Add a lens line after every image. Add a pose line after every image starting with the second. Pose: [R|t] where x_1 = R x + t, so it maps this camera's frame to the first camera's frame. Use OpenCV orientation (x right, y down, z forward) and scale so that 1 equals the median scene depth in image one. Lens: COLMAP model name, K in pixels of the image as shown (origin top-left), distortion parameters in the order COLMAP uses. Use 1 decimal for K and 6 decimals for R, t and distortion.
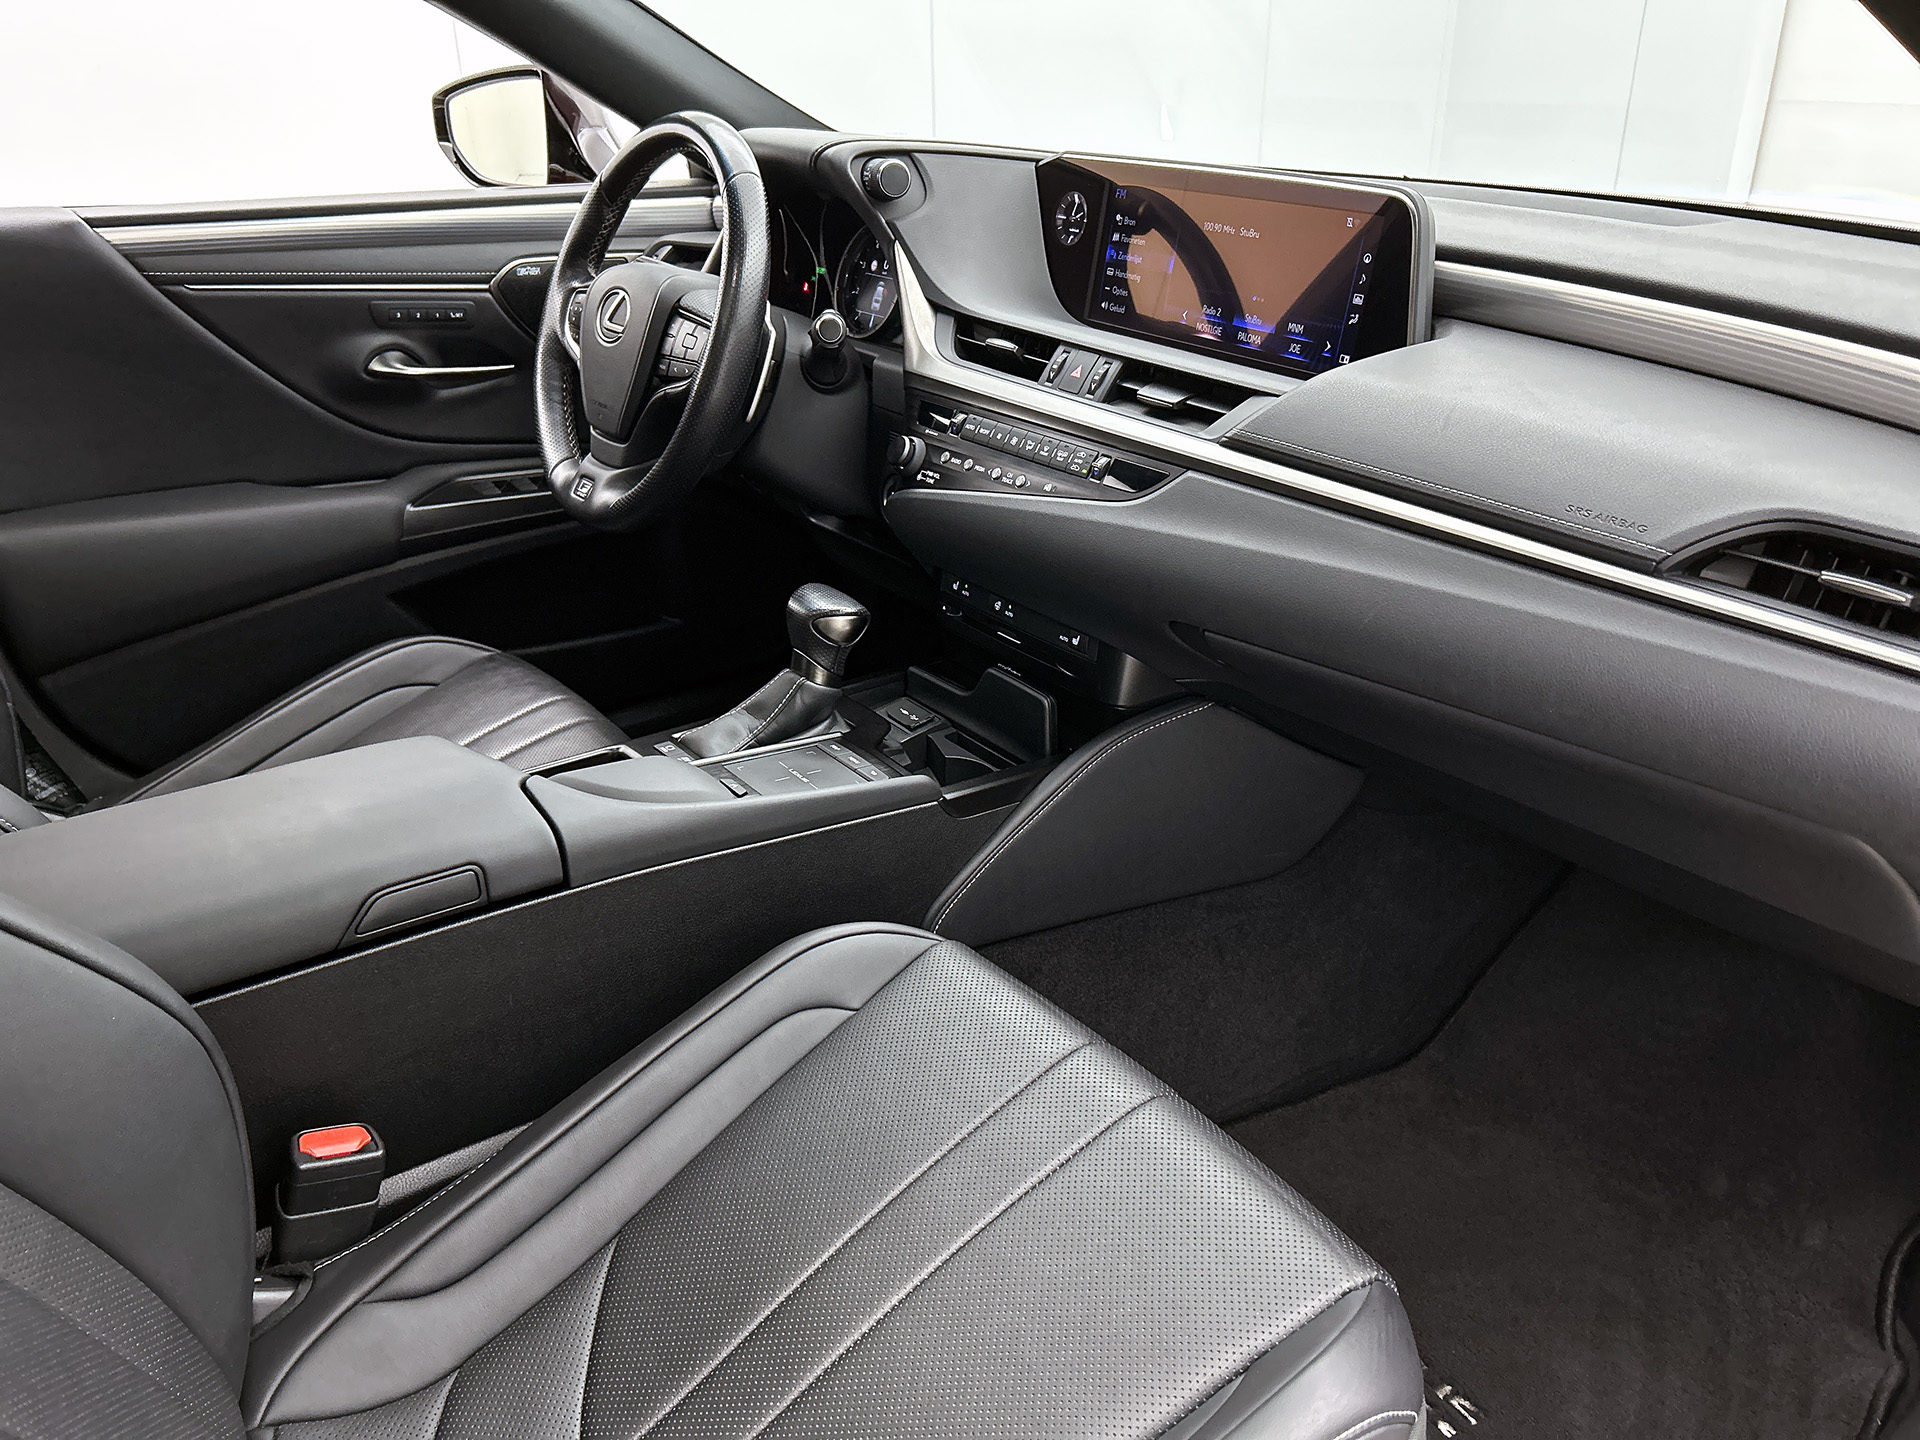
lens RADIAL K [[1445.4, 0, 960.0], [0, 1445.4, 720.0], [0, 0, 1]] dist [0.051900, -0.079305]
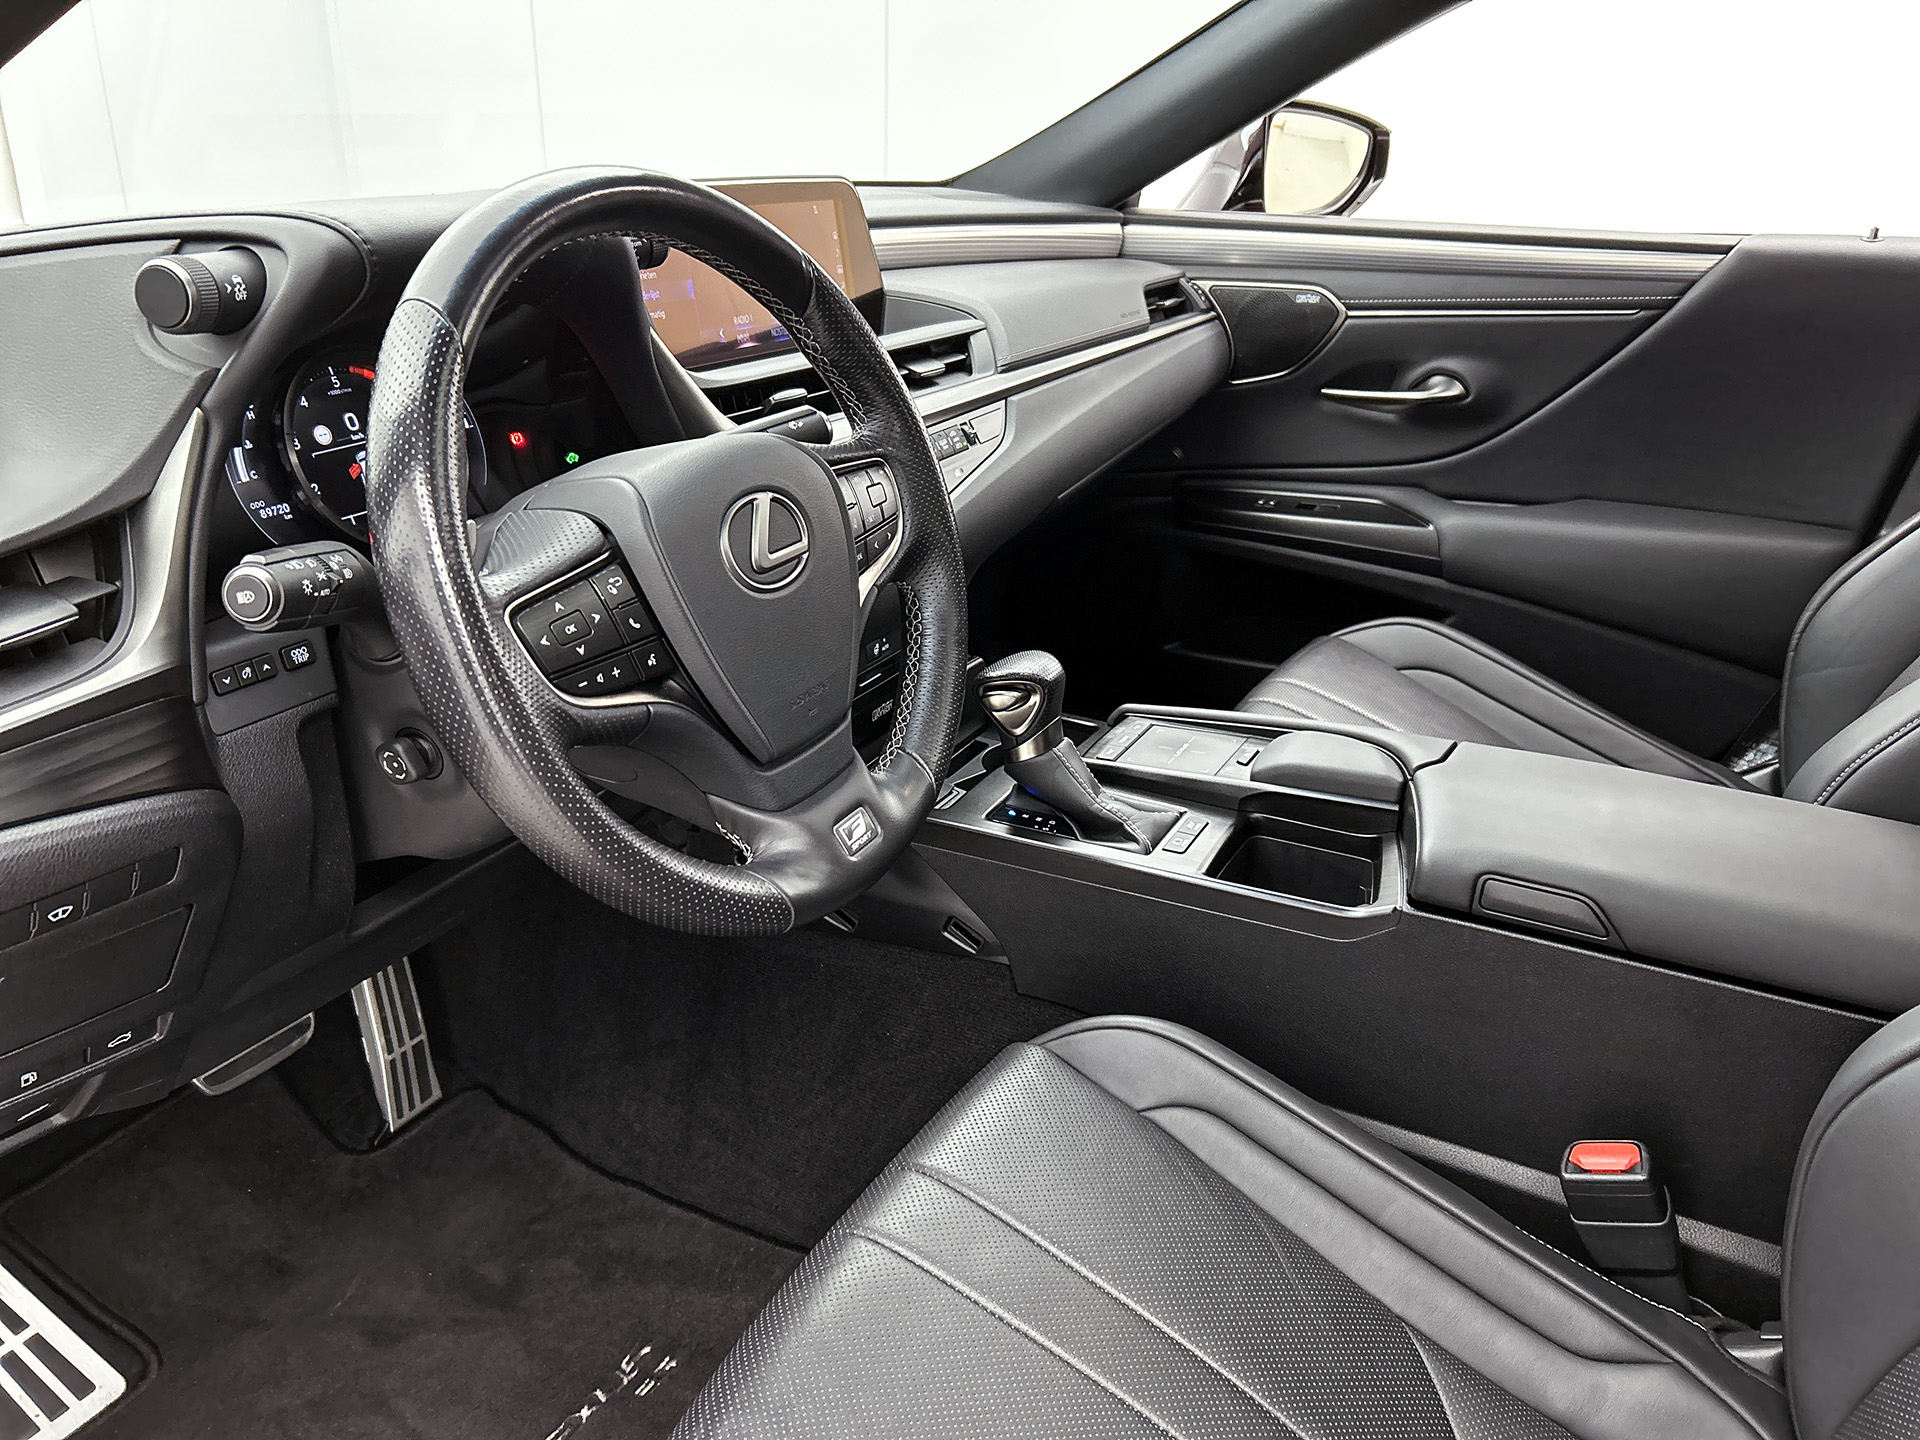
lens RADIAL K [[1502.8, 0, 993.9], [0, 1502.8, 720.6], [0, 0, 1]] dist [-0.002419, -0.002898]
pose [[-0.424854, -0.366780, 0.827630, -0.872738], [0.360643, 0.769985, 0.526365, -0.555186], [-0.830323, 0.522107, -0.194854, 1.205448]]
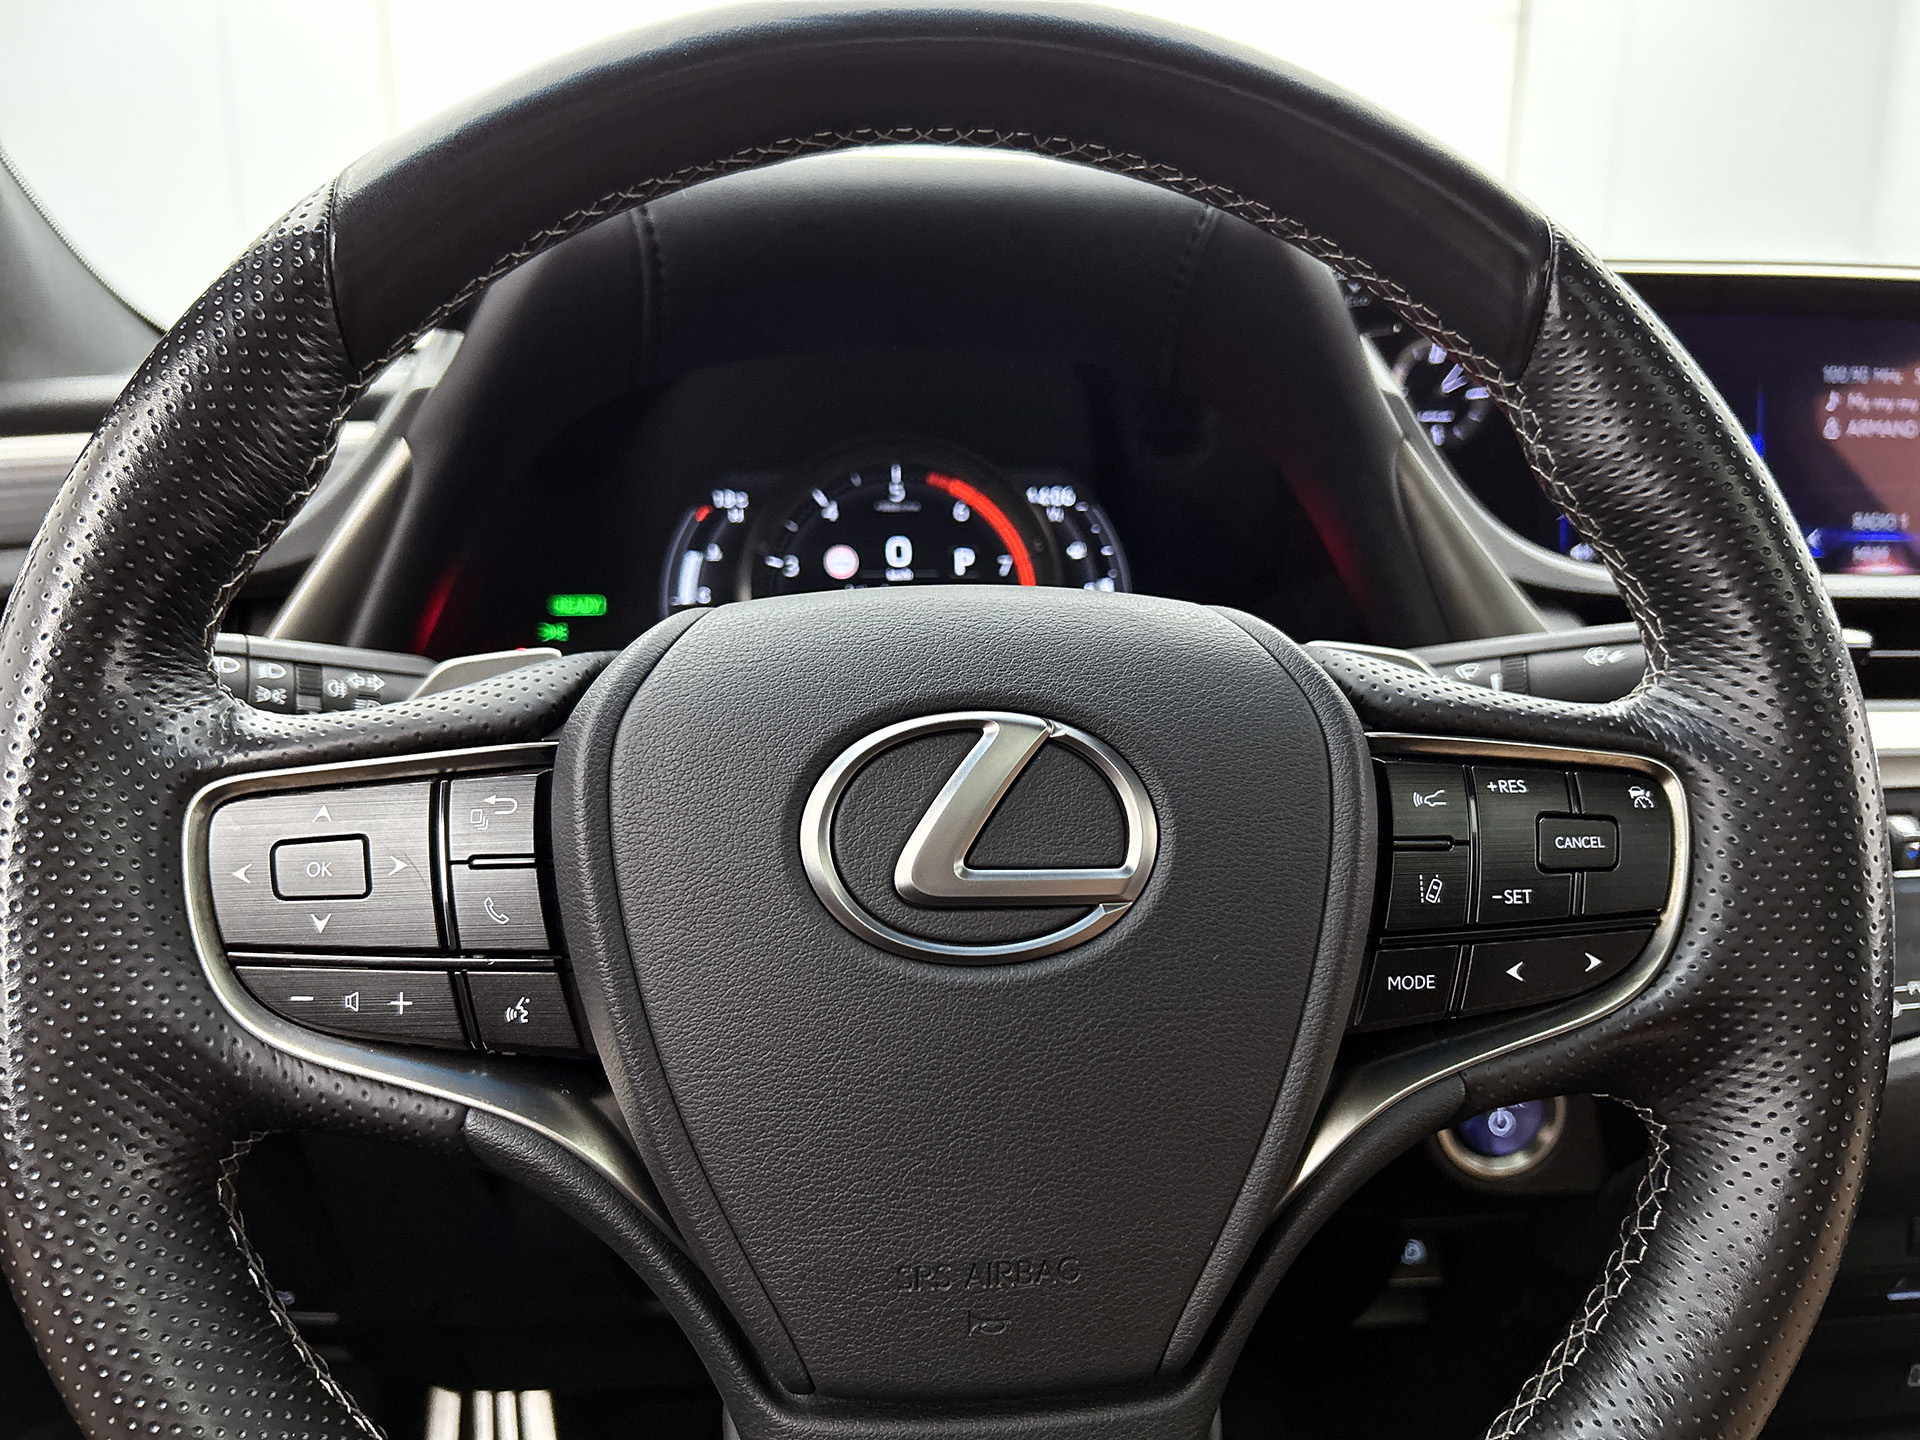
lens RADIAL K [[1445.4, 0, 960.0], [0, 1445.4, 720.0], [0, 0, 1]] dist [0.051900, -0.079305]
pose [[0.527413, -0.177628, 0.830833, -0.459249], [0.336607, 0.941564, -0.012377, -0.324861], [-0.780084, 0.286192, 0.556384, 0.979146]]
